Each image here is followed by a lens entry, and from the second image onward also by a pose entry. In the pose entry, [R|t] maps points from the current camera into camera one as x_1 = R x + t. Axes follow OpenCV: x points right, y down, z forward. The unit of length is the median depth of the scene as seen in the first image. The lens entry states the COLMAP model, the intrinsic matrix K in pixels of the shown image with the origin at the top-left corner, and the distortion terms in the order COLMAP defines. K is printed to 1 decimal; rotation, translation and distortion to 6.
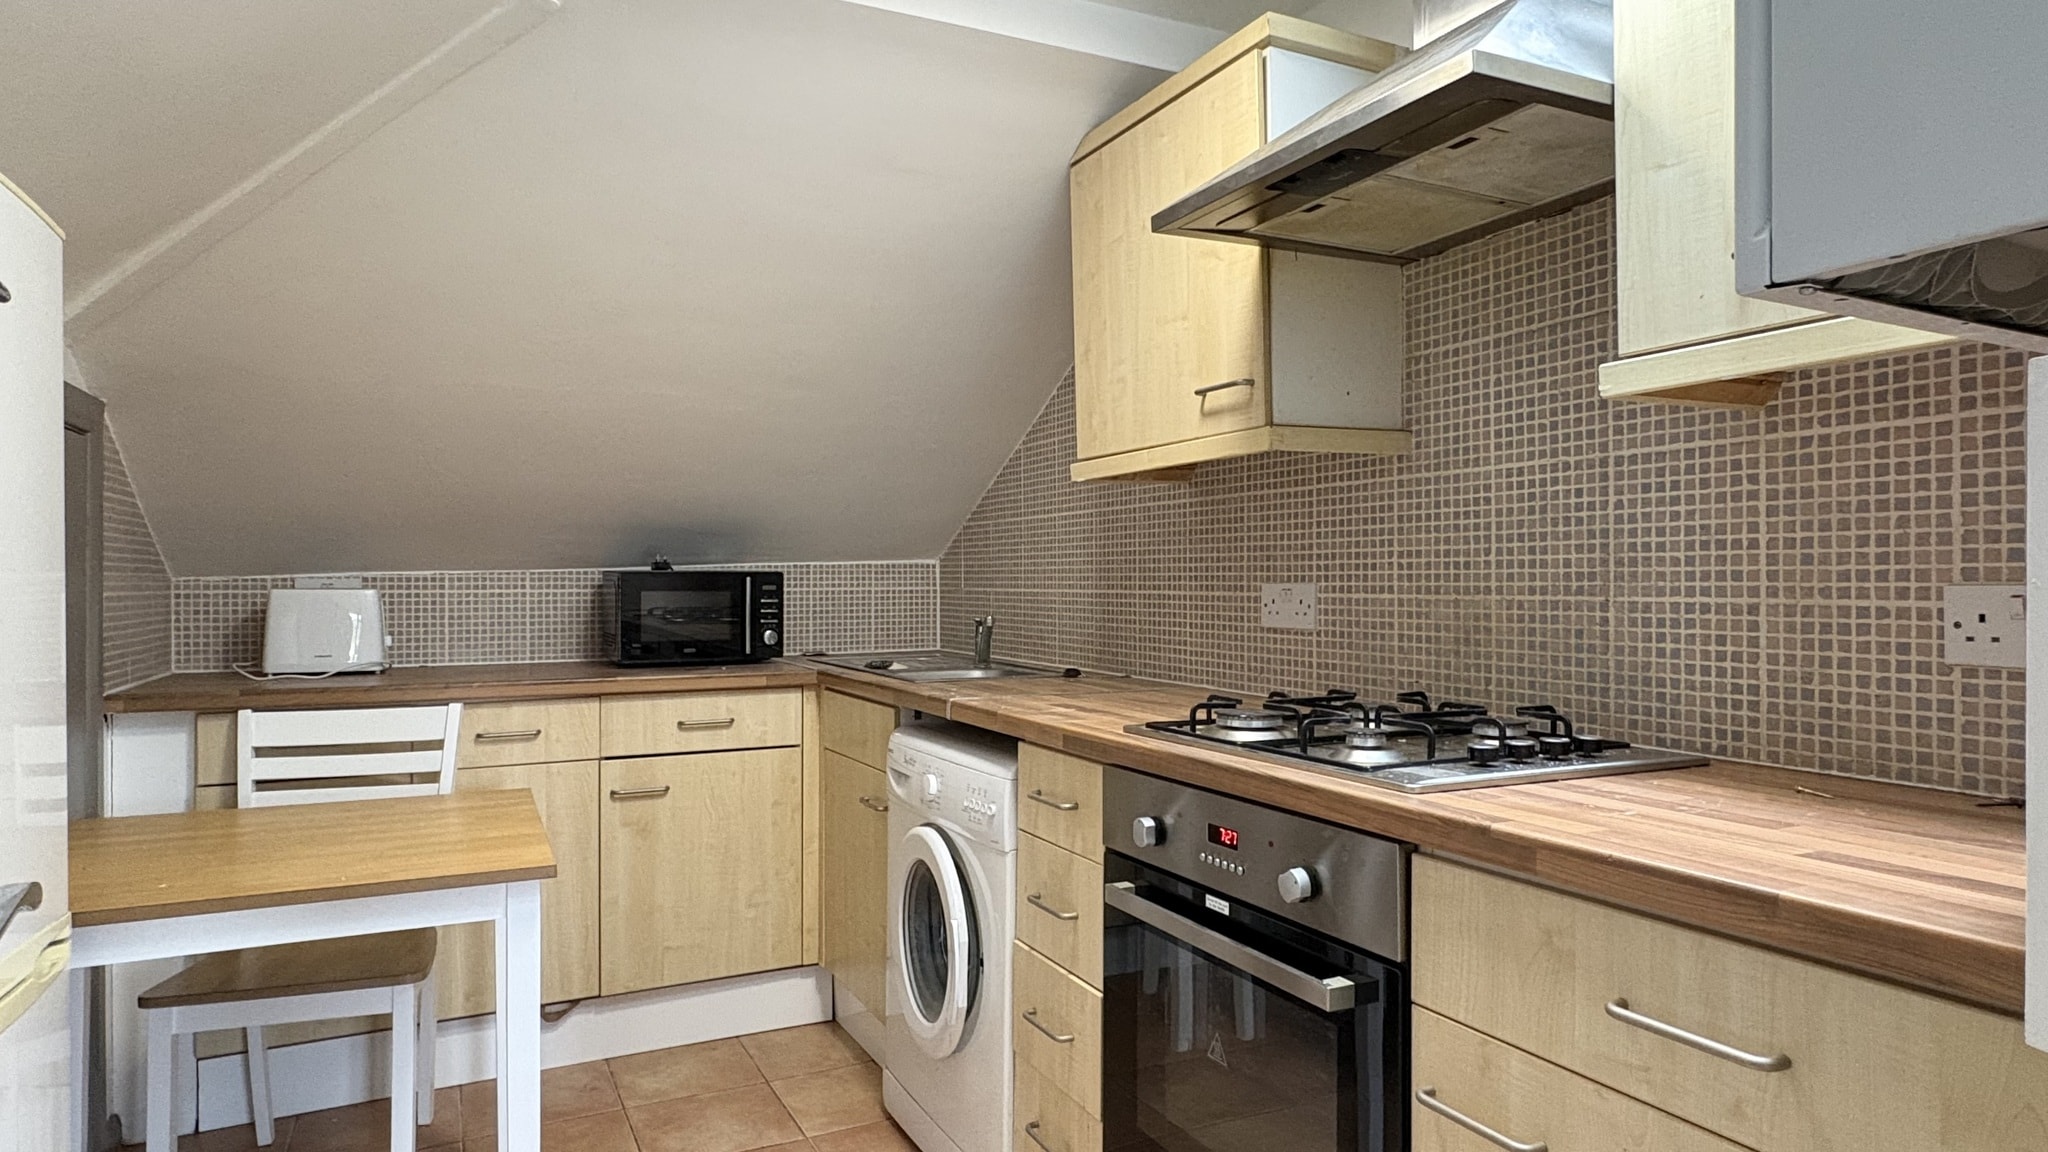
lens RADIAL K [[1187.9, 0, 1024.0], [0, 1187.9, 576.0], [0, 0, 1]] dist [0.000204, -0.000005]
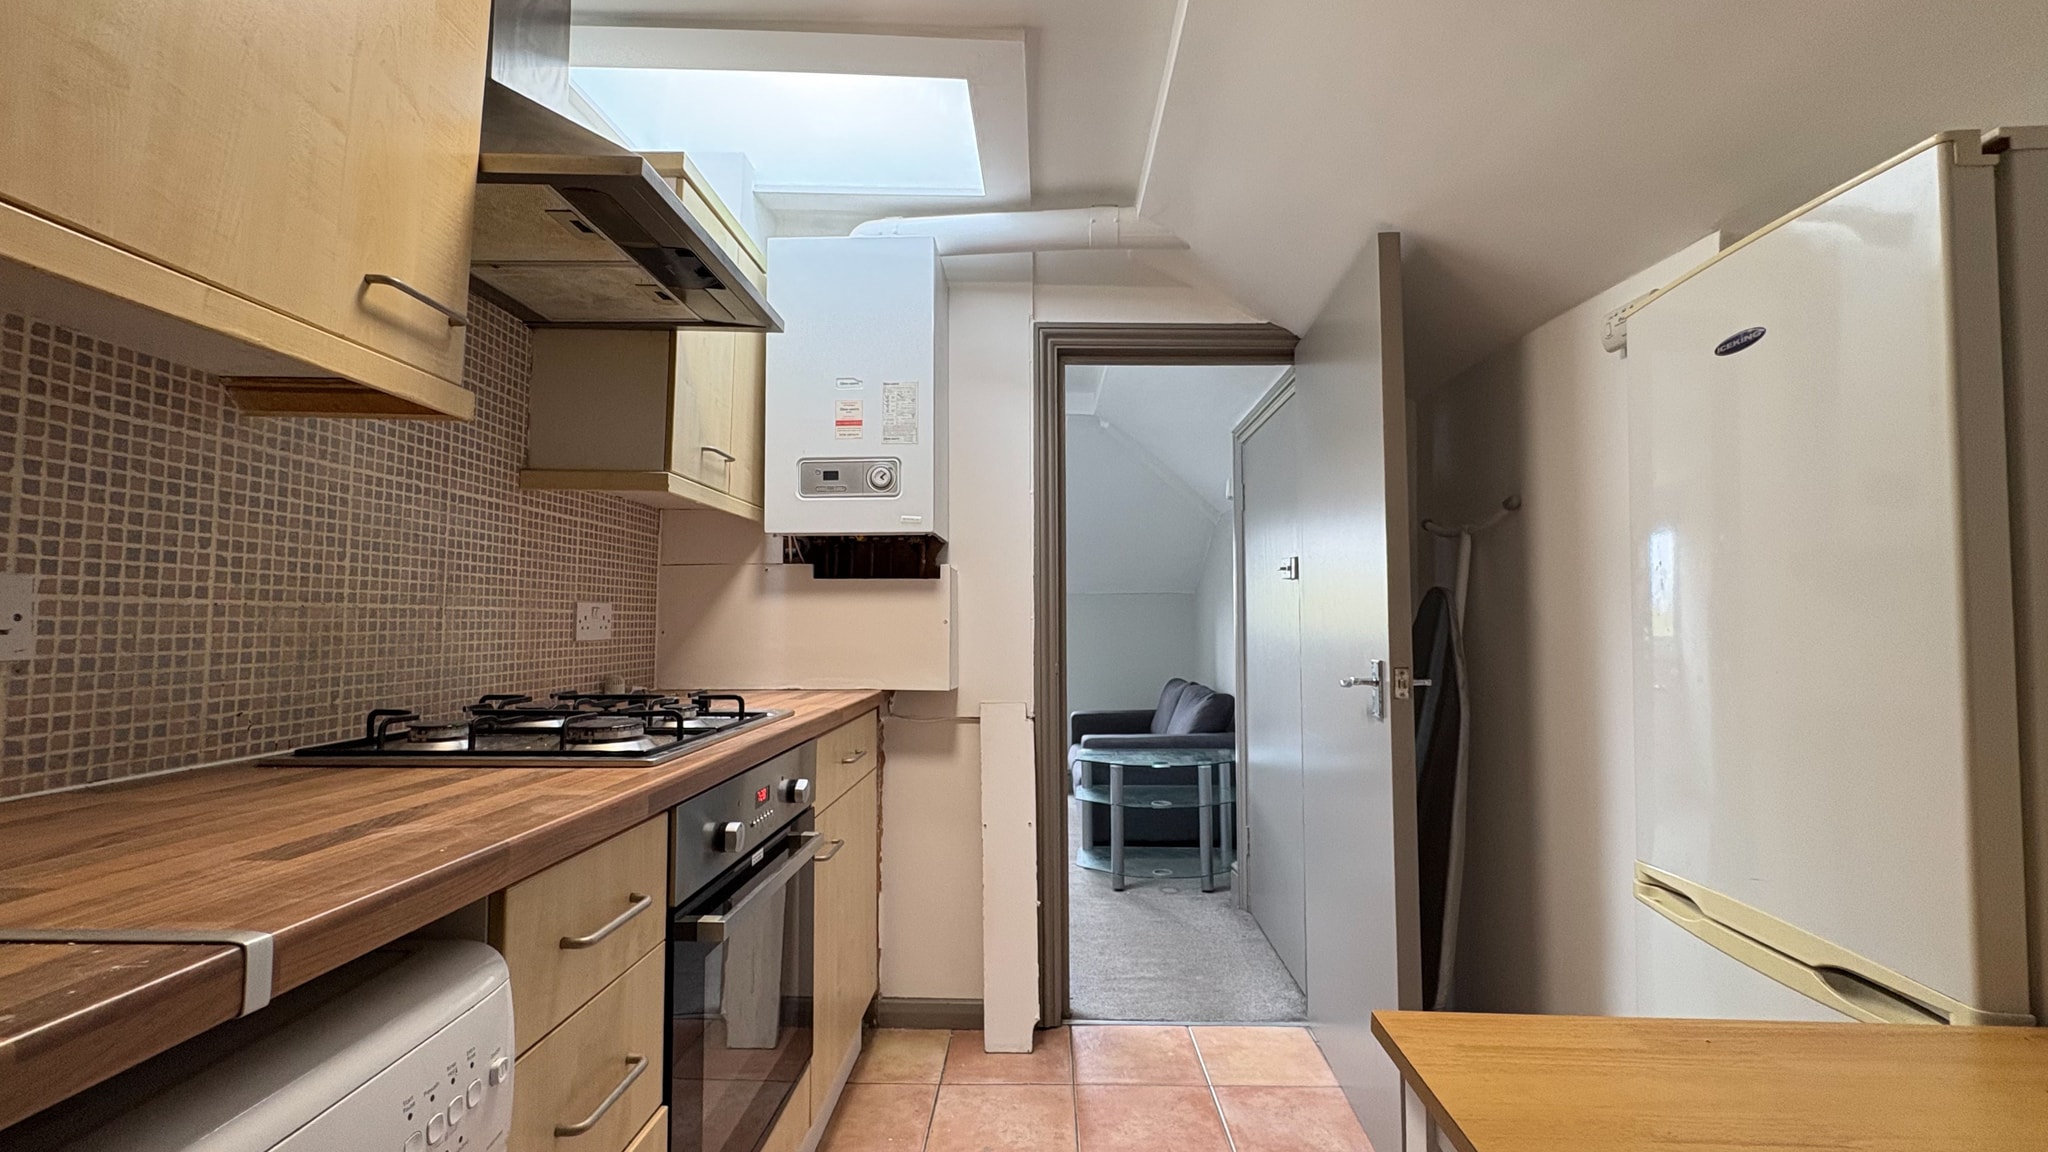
lens RADIAL K [[839.2, 0, 1024.0], [0, 839.2, 576.0], [0, 0, 1]] dist [-0.000529, -0.000393]
pose [[-0.884467, 0.025687, 0.465895, -0.406947], [-0.002881, 0.998164, -0.060503, 0.034768], [-0.466594, -0.054855, -0.882769, 1.380282]]
